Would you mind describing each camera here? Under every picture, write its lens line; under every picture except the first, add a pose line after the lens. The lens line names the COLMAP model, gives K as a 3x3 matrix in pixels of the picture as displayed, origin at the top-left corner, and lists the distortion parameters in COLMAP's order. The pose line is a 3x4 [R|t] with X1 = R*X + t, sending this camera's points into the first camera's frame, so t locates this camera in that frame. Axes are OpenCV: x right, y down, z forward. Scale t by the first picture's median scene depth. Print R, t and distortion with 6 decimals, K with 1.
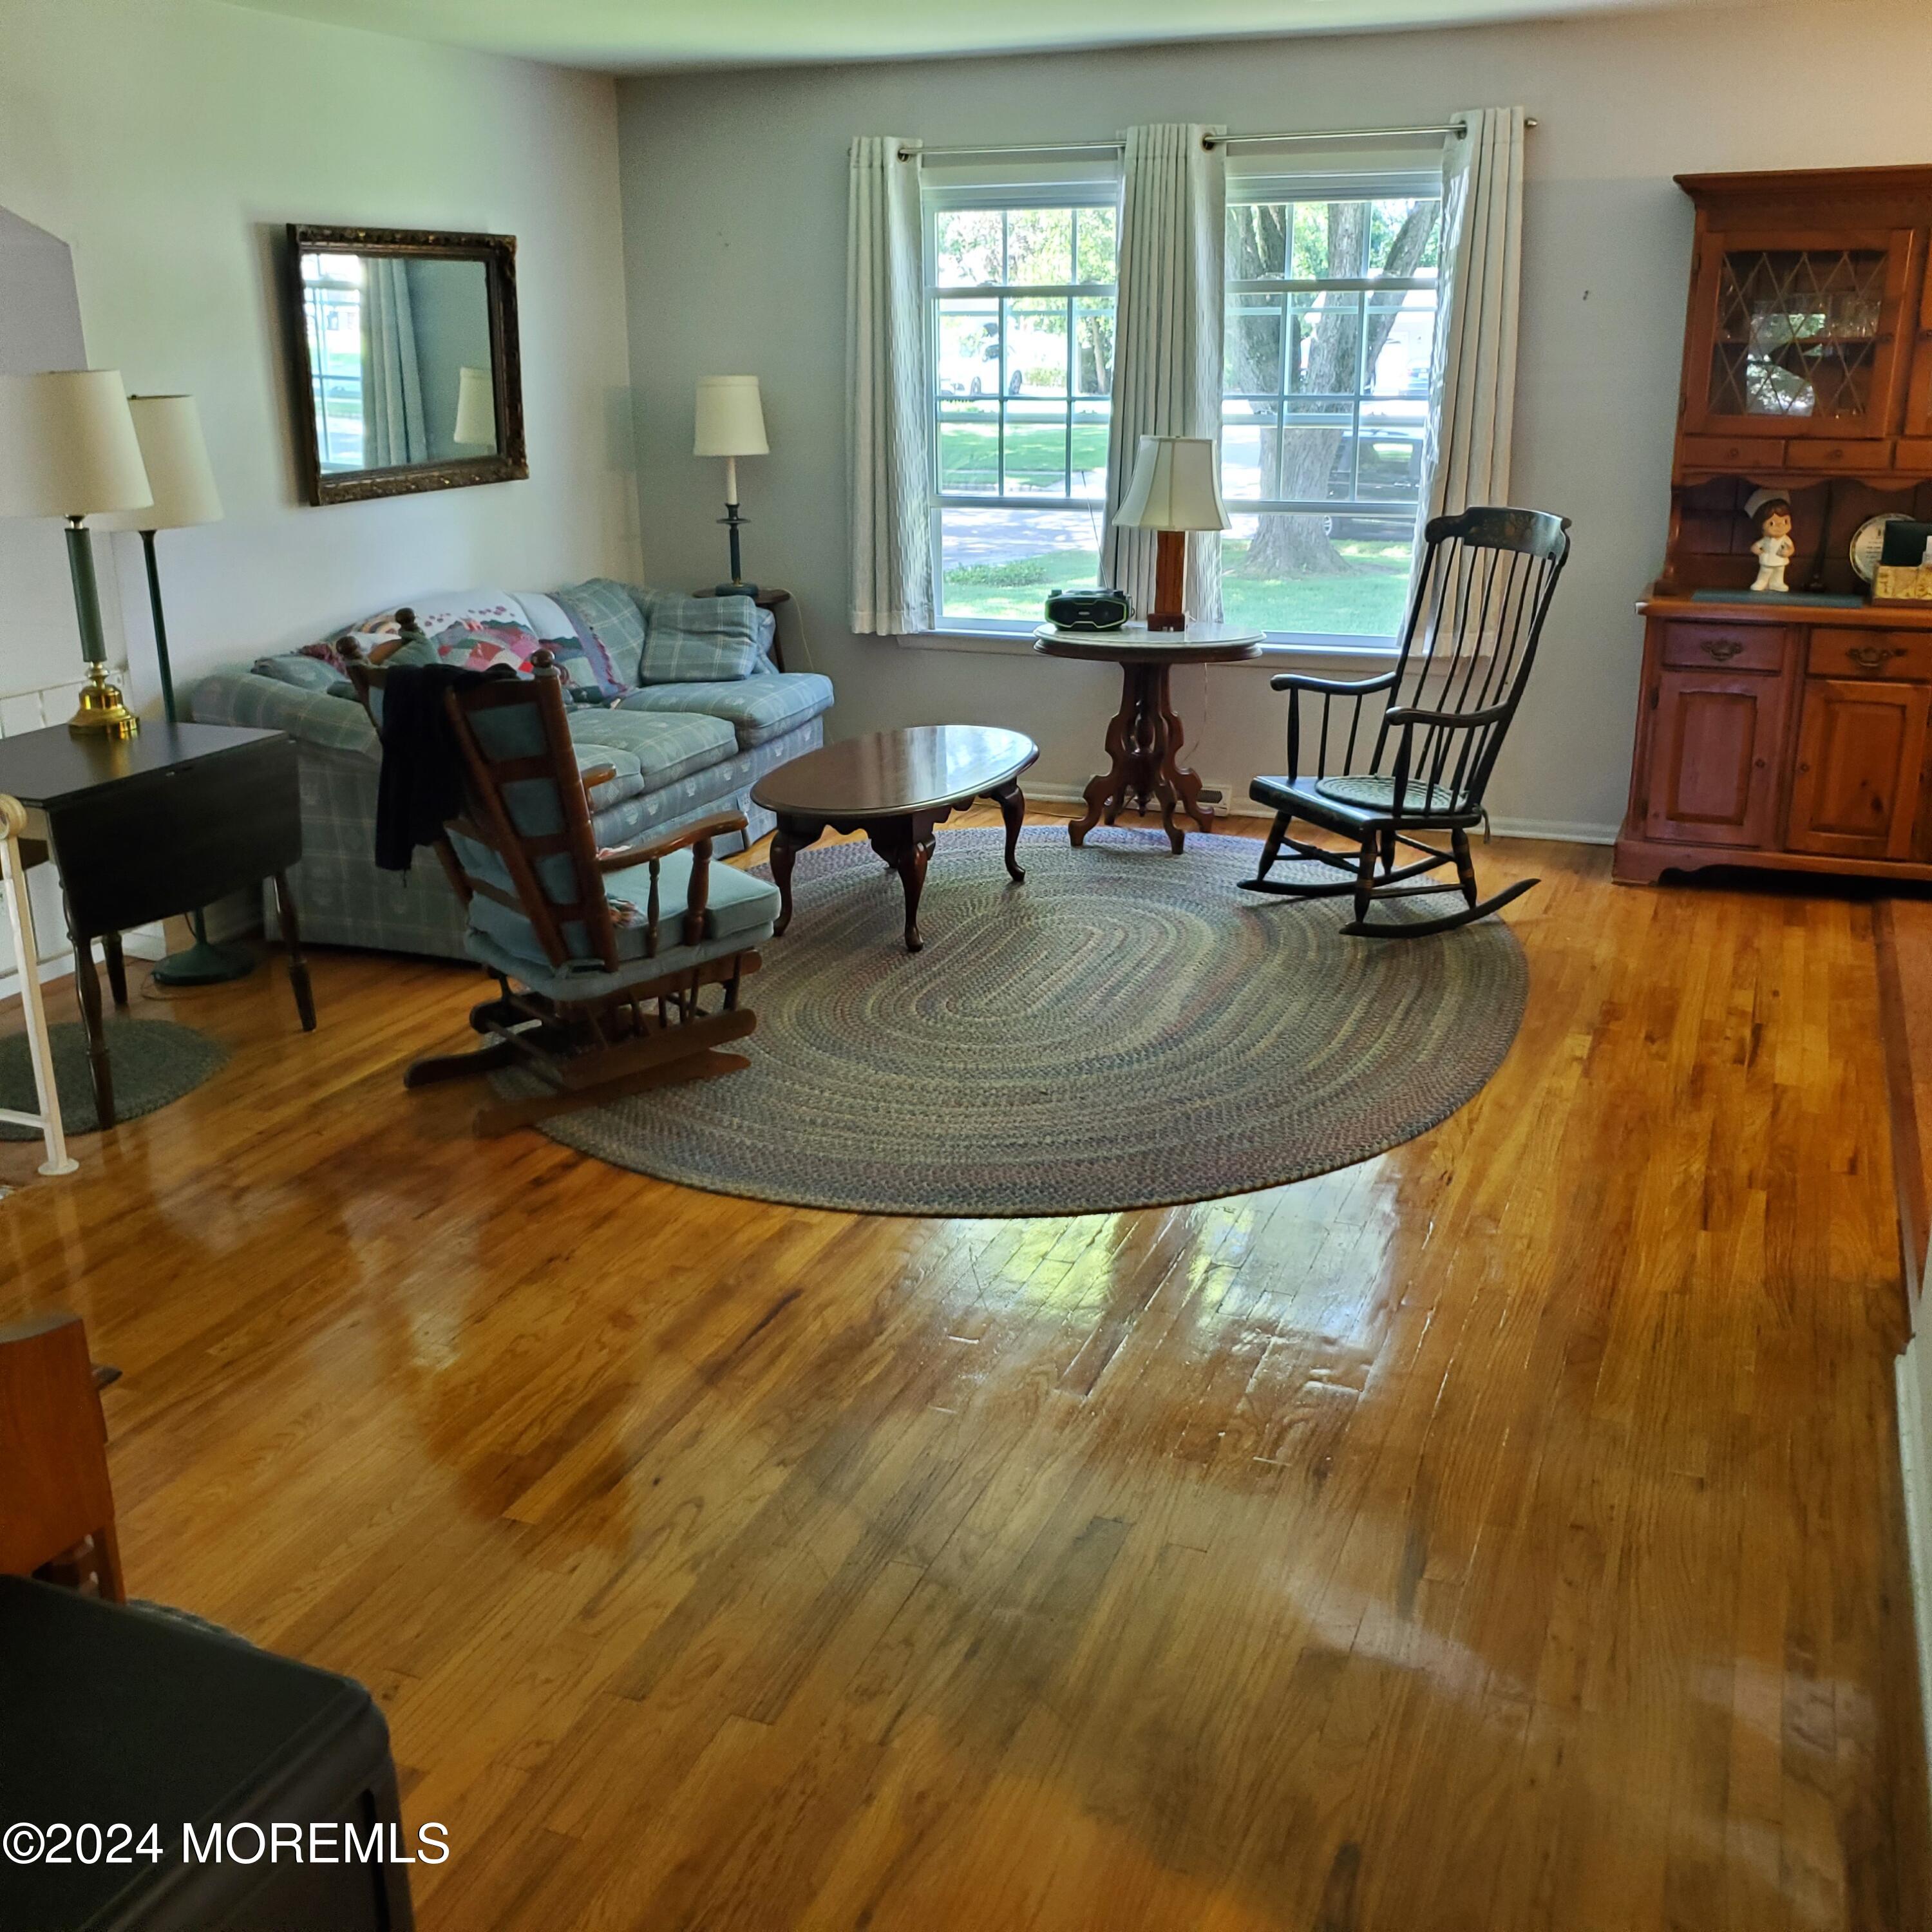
lens RADIAL K [[2013.6, 0, 972.8], [0, 2013.6, 966.0], [0, 0, 1]] dist [0.185791, -0.585287]
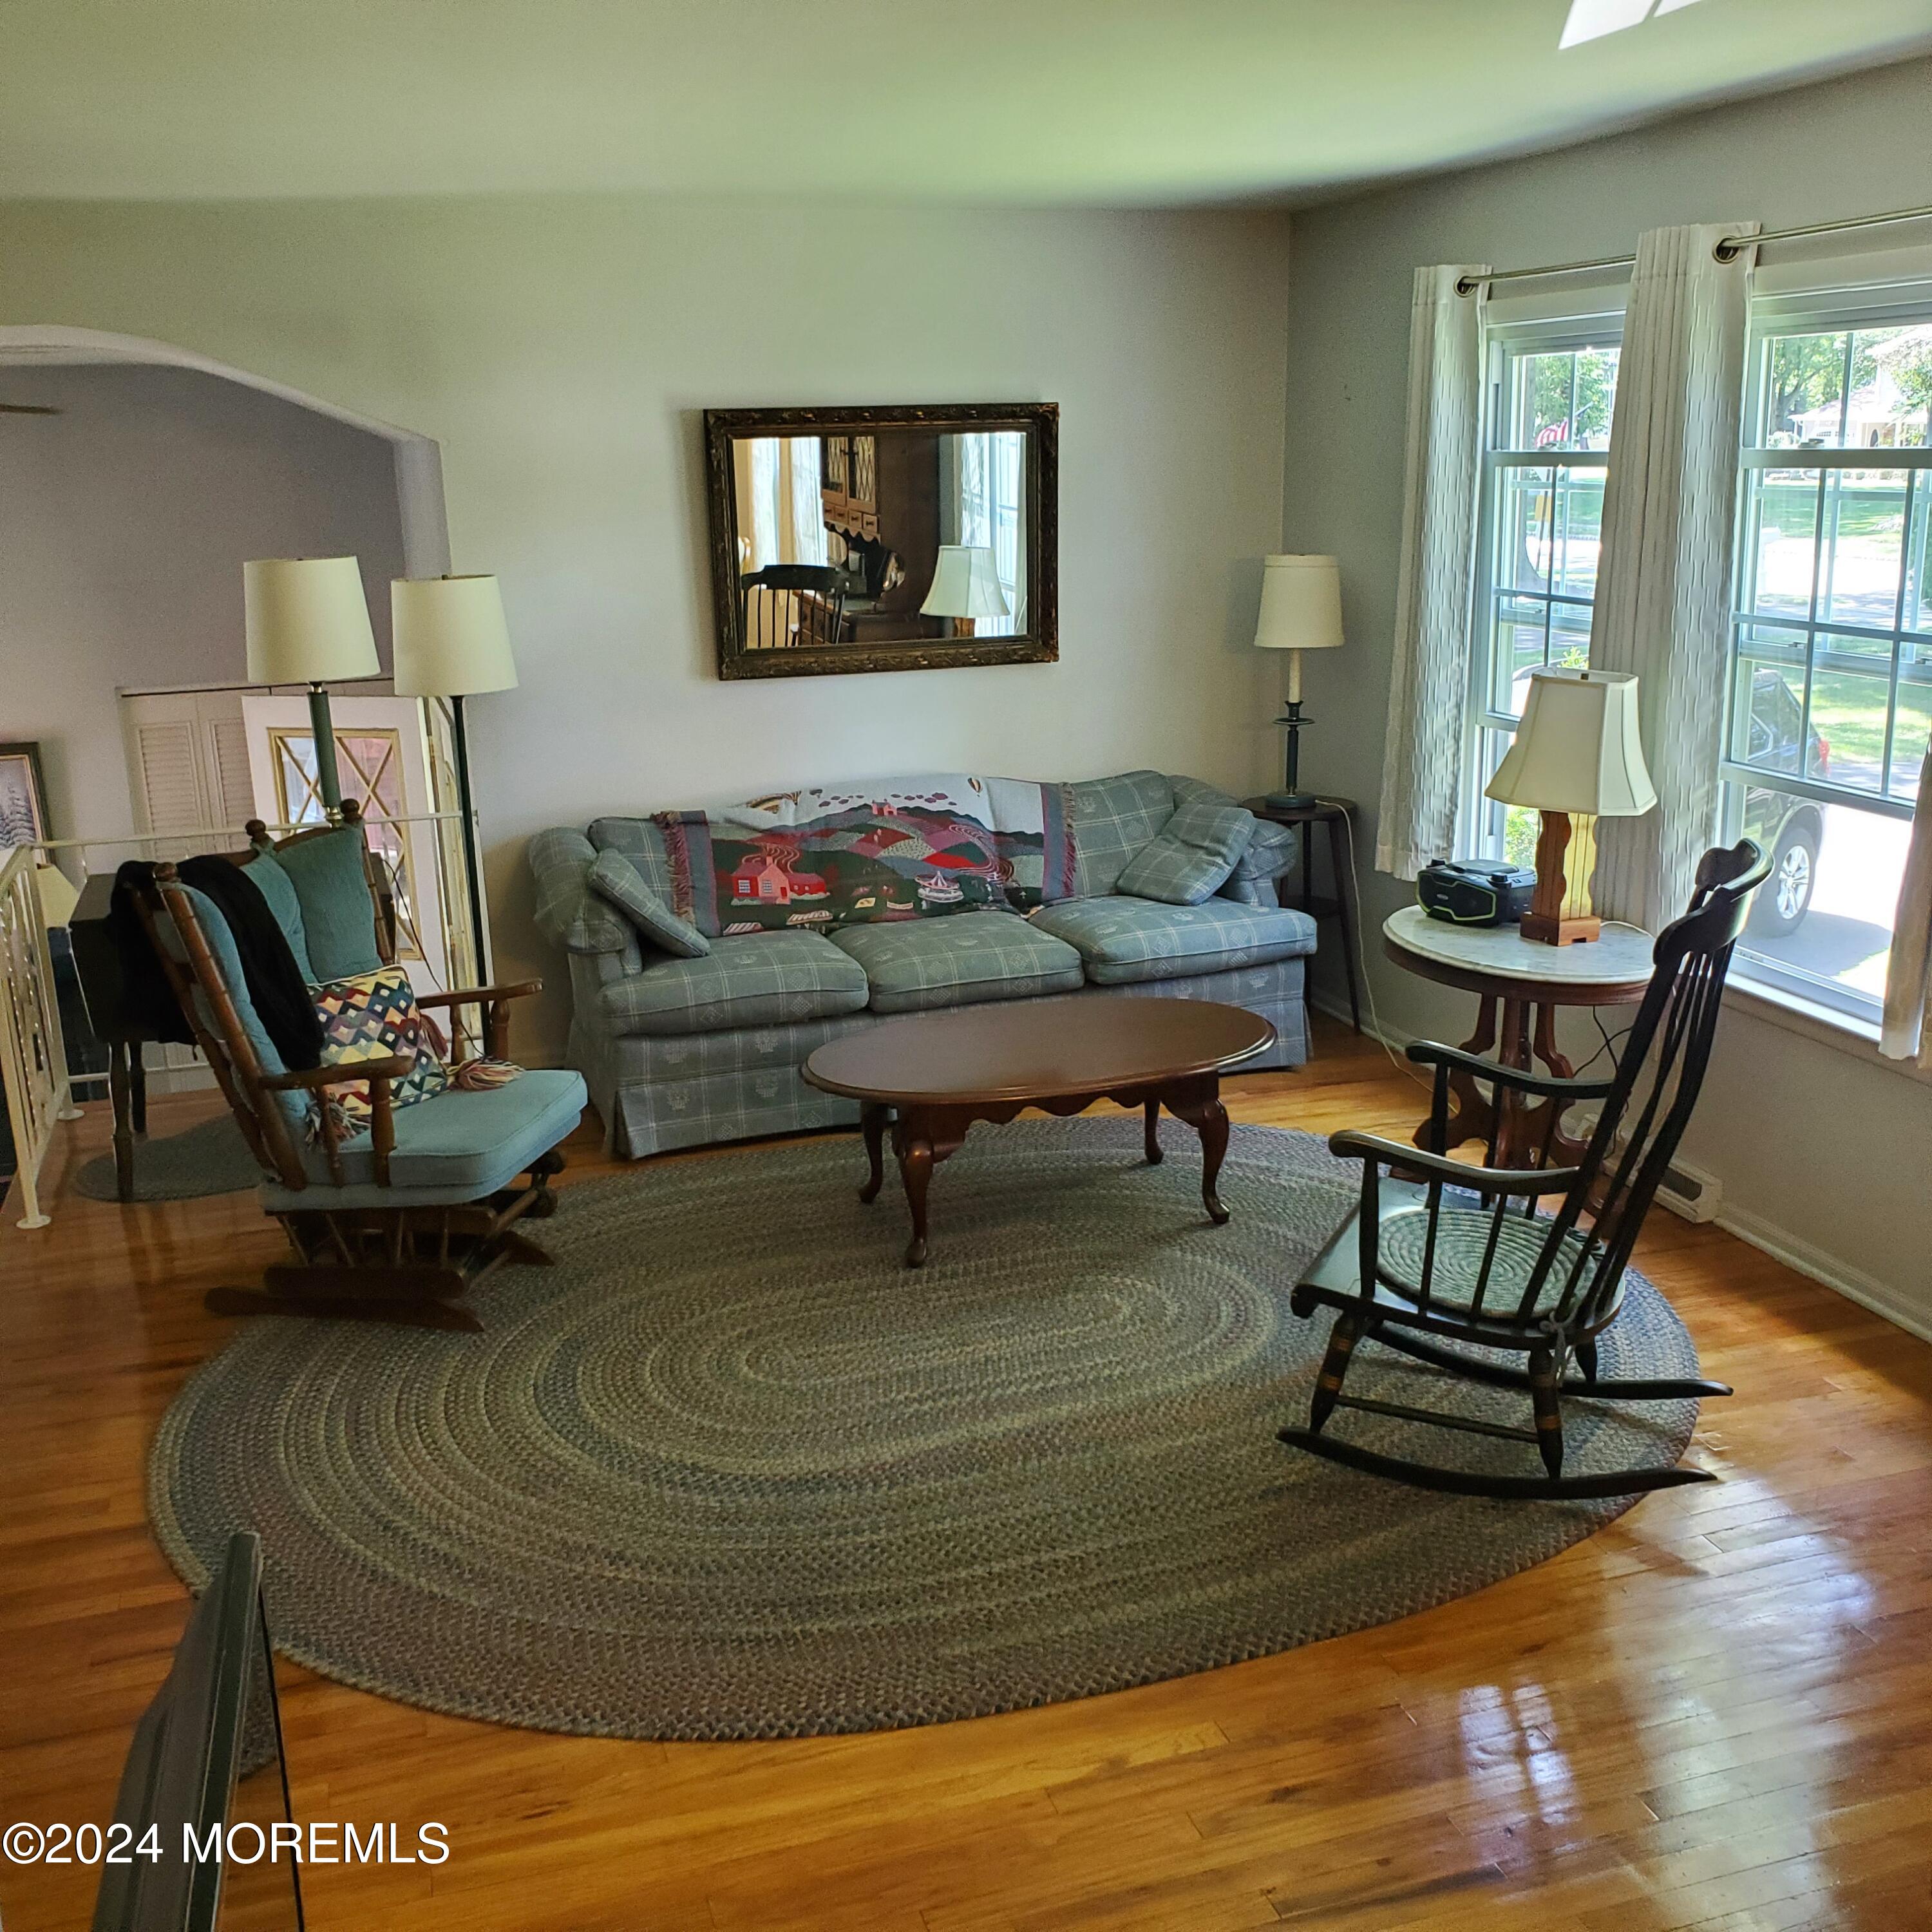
lens RADIAL K [[2031.3, 0, 966.0], [0, 2031.3, 966.0], [0, 0, 1]] dist [0.181449, -0.399060]
pose [[0.631398, 0.189346, -0.751987, 0.564169], [-0.216522, 0.974210, 0.063500, -0.177470], [0.744617, 0.122728, 0.656112, 0.431601]]
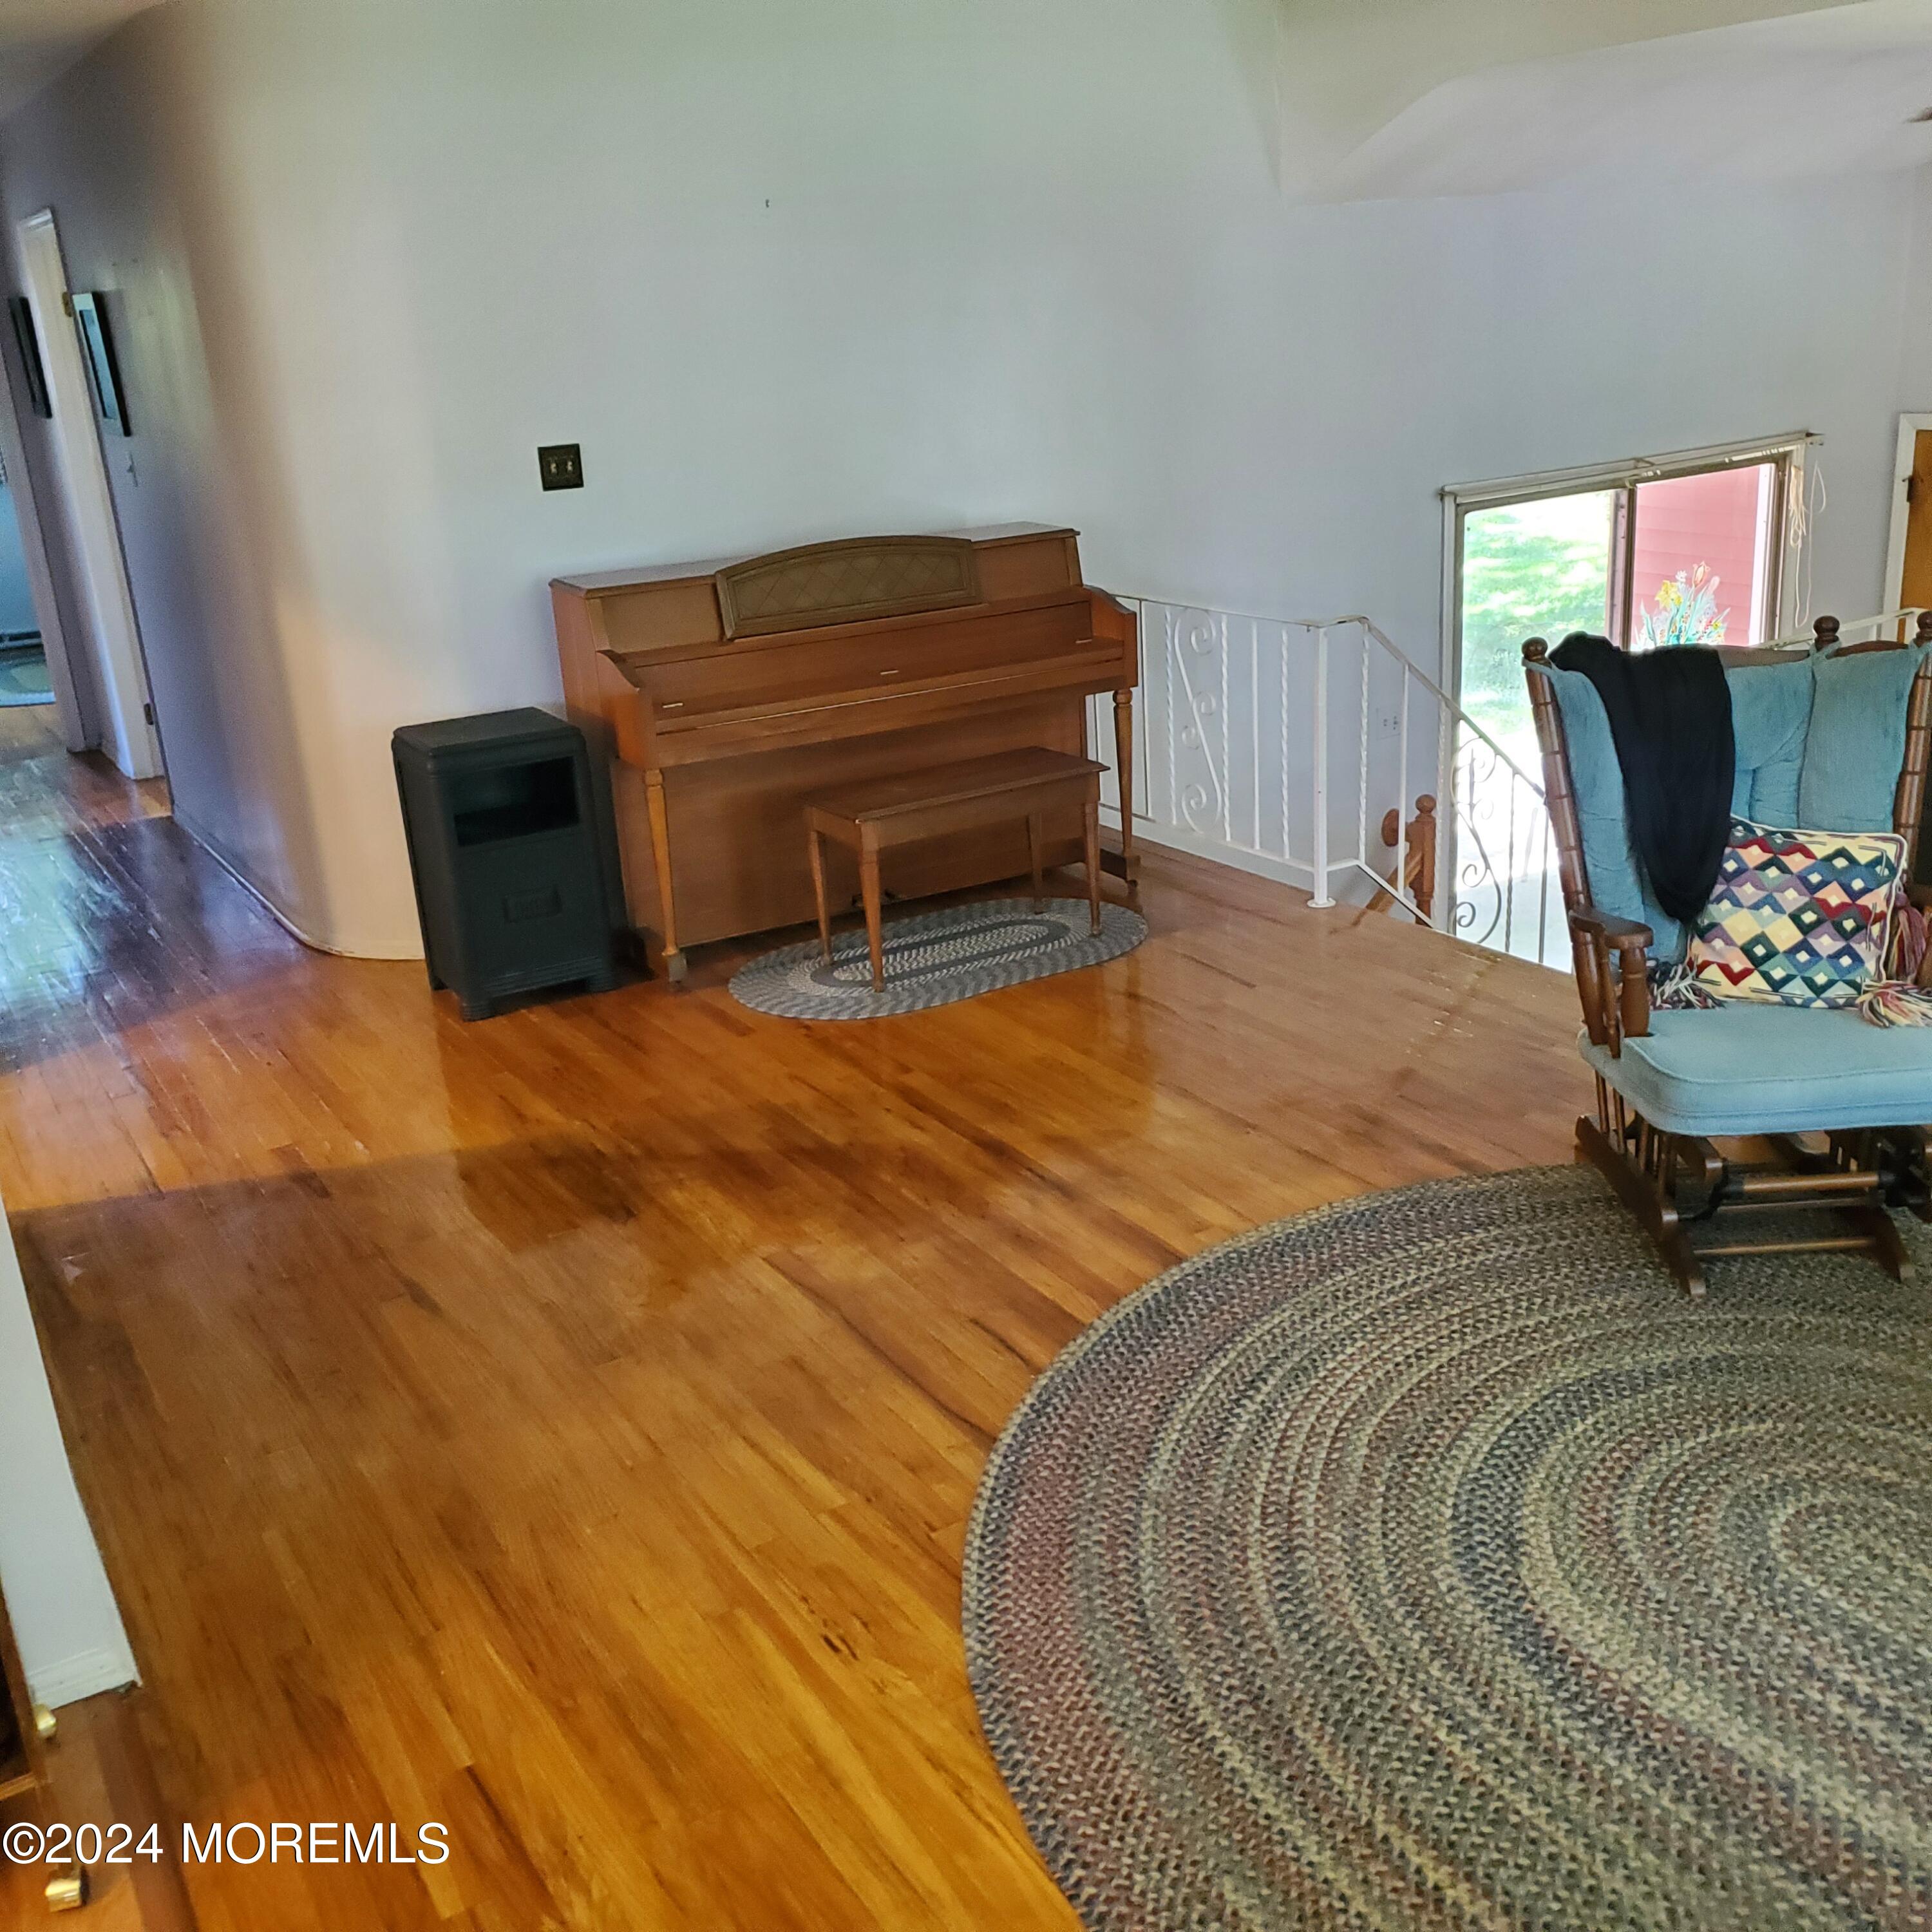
lens RADIAL K [[2013.6, 0, 972.8], [0, 2013.6, 966.0], [0, 0, 1]] dist [0.185791, -0.585287]
pose [[-0.608653, 0.302475, -0.733519, 0.444904], [-0.177687, 0.849040, 0.497552, -0.300911], [0.773284, 0.433173, -0.463025, 0.882443]]
